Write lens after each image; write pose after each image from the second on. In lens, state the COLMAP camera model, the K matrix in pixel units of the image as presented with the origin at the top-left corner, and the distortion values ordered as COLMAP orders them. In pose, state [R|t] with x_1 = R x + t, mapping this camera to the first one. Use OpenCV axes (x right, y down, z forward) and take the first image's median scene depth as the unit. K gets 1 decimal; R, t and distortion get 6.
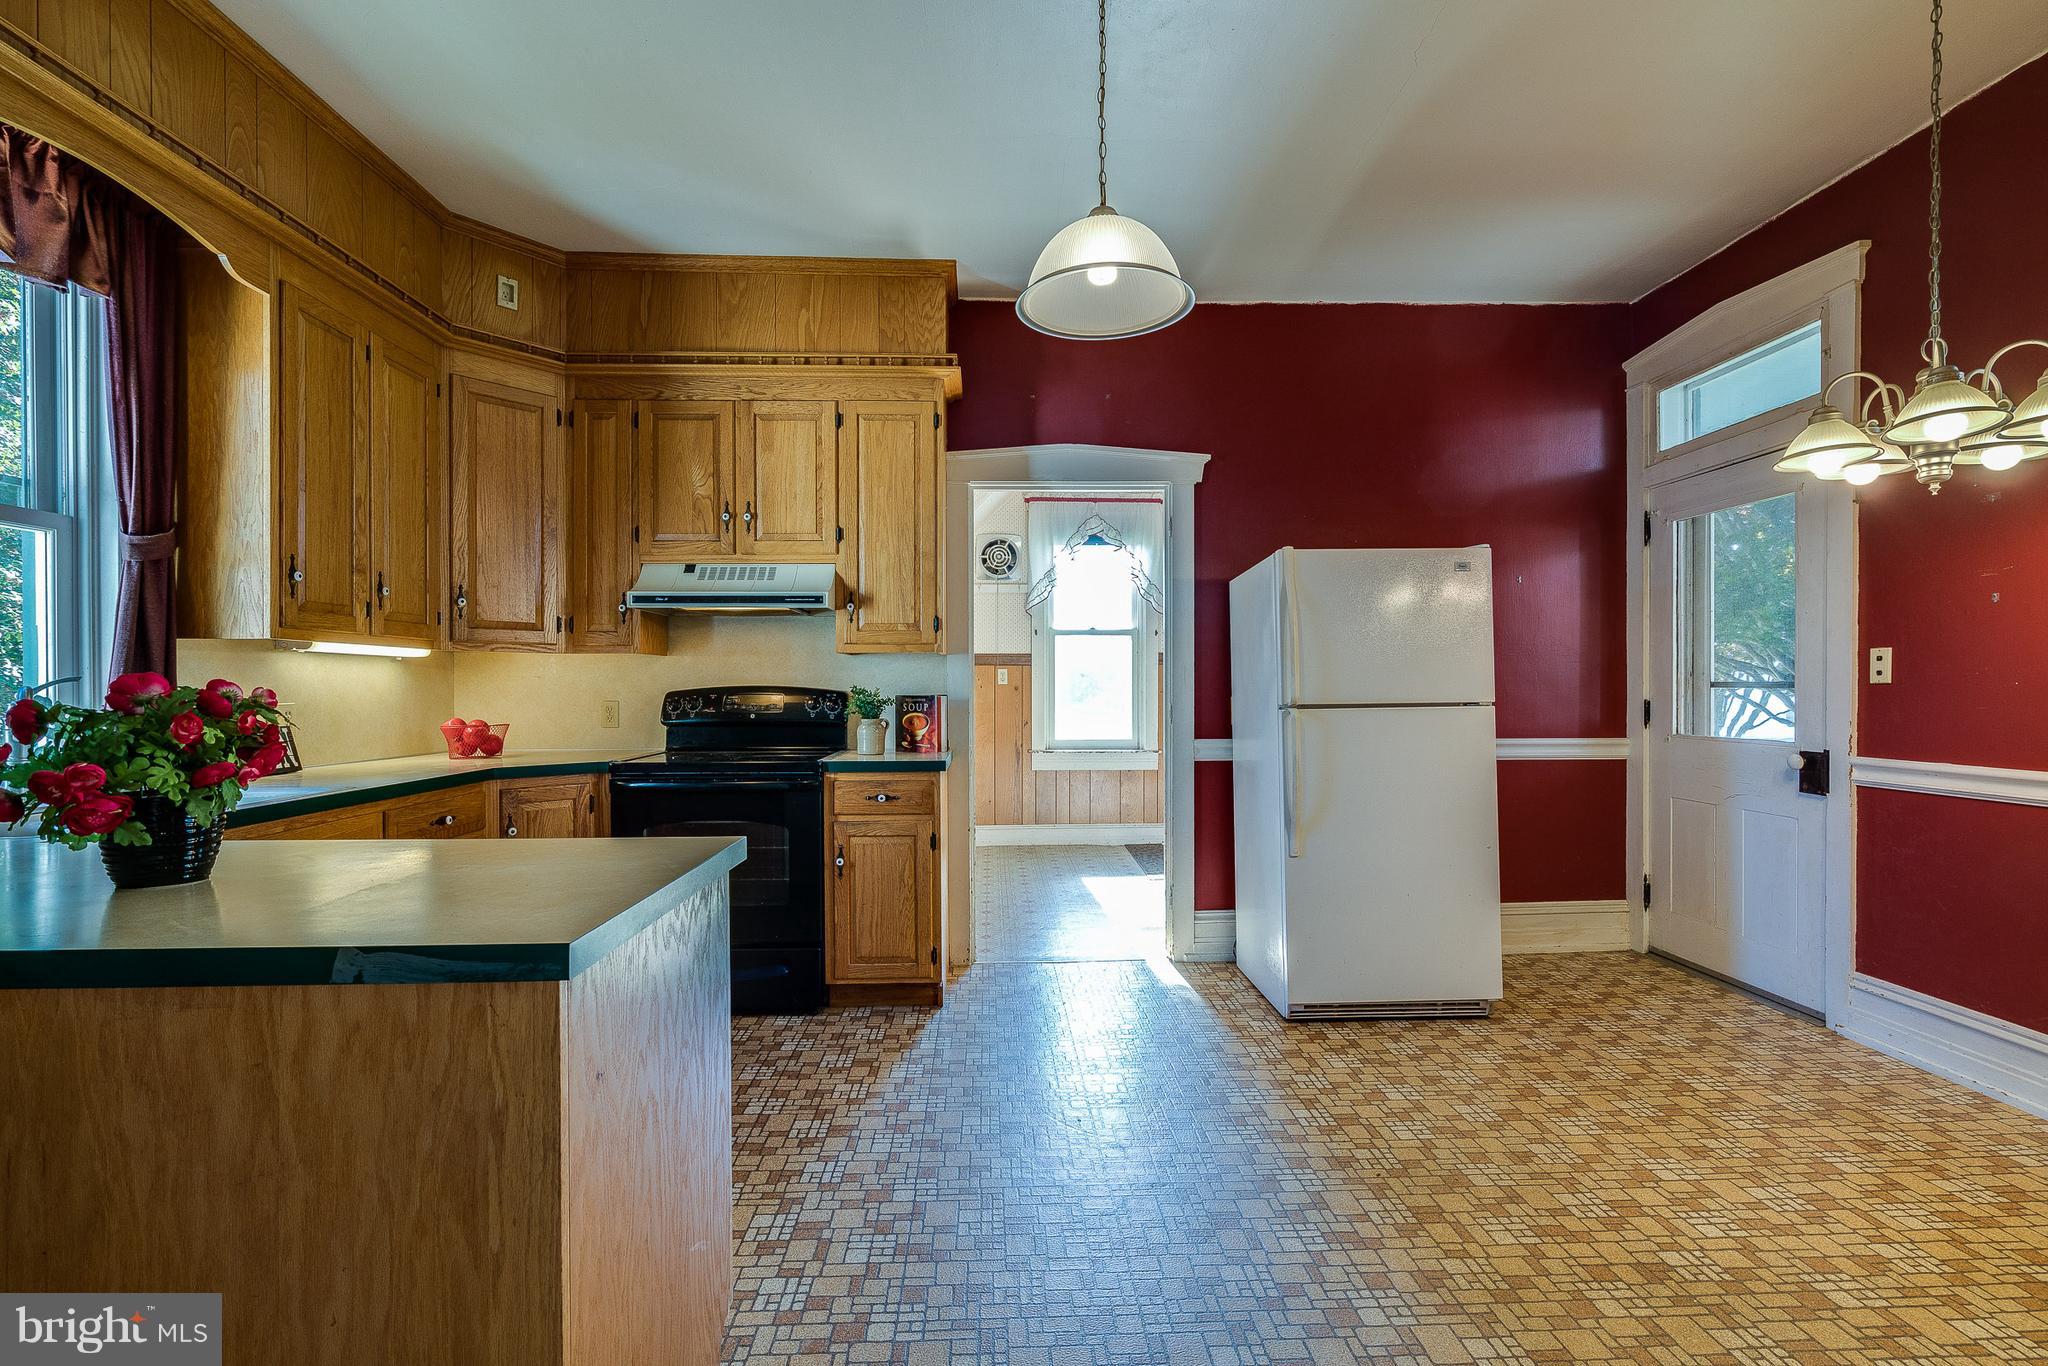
lens RADIAL K [[931.7, 0, 1034.5], [0, 931.7, 689.3], [0, 0, 1]] dist [-0.002622, 0.000161]
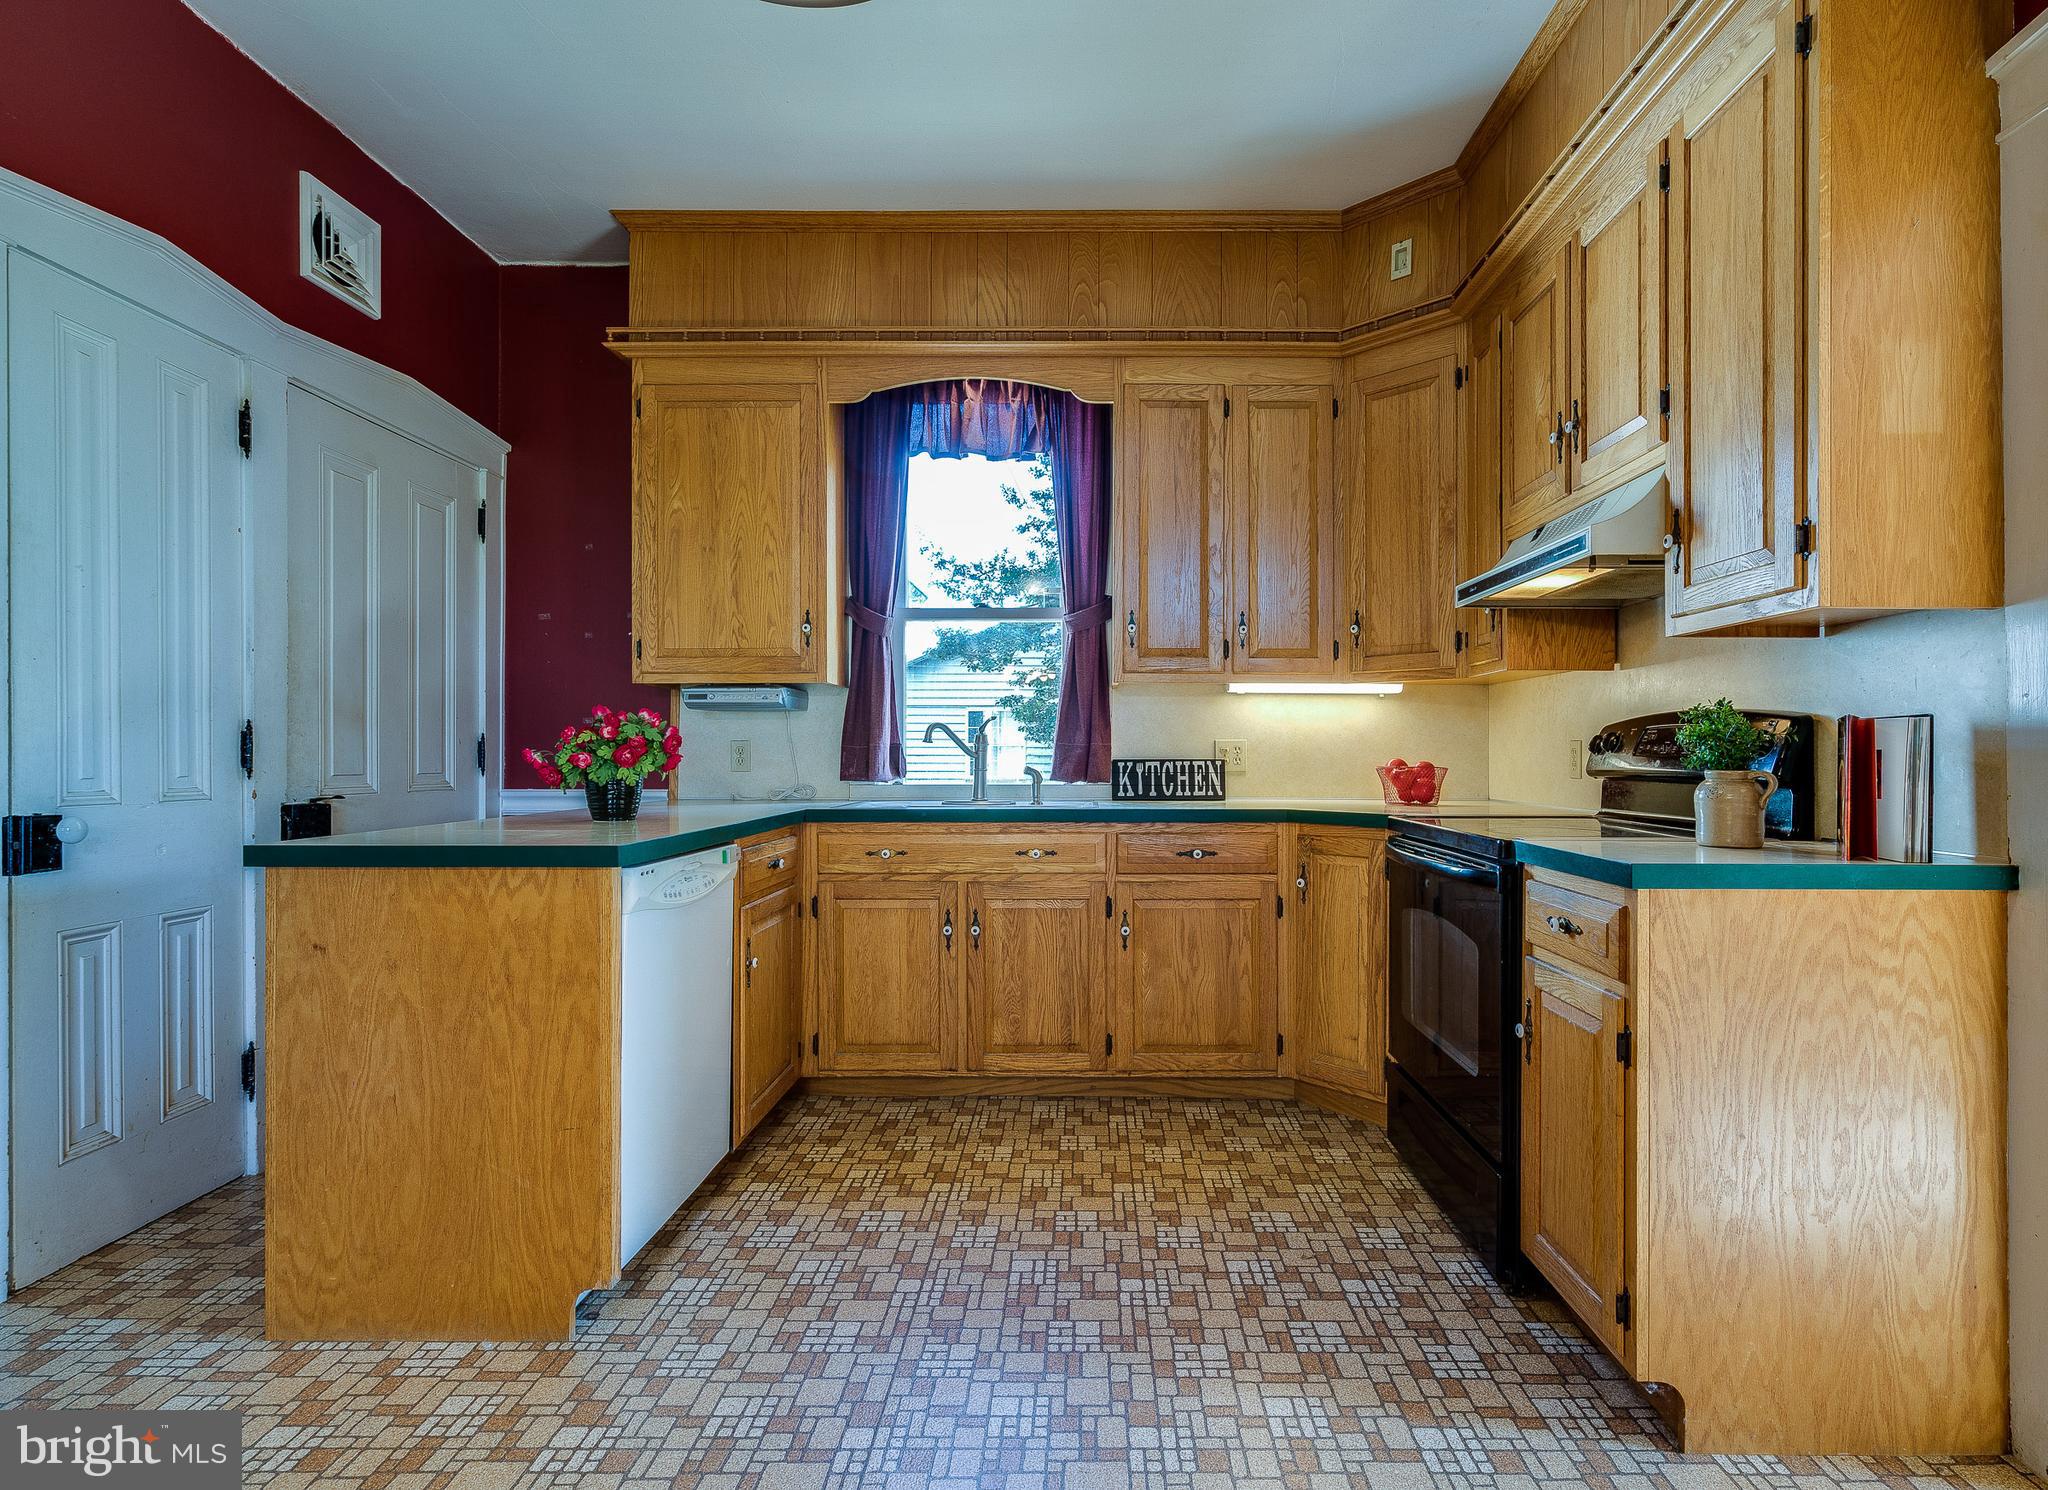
lens RADIAL K [[982.9, 0, 1028.4], [0, 982.9, 750.3], [0, 0, 1]] dist [0.000359, 0.000115]
pose [[-0.052310, 0.004626, -0.998620, 0.438172], [-0.001439, 0.999988, 0.004707, 0.024964], [0.998630, 0.001683, -0.052302, 0.886082]]
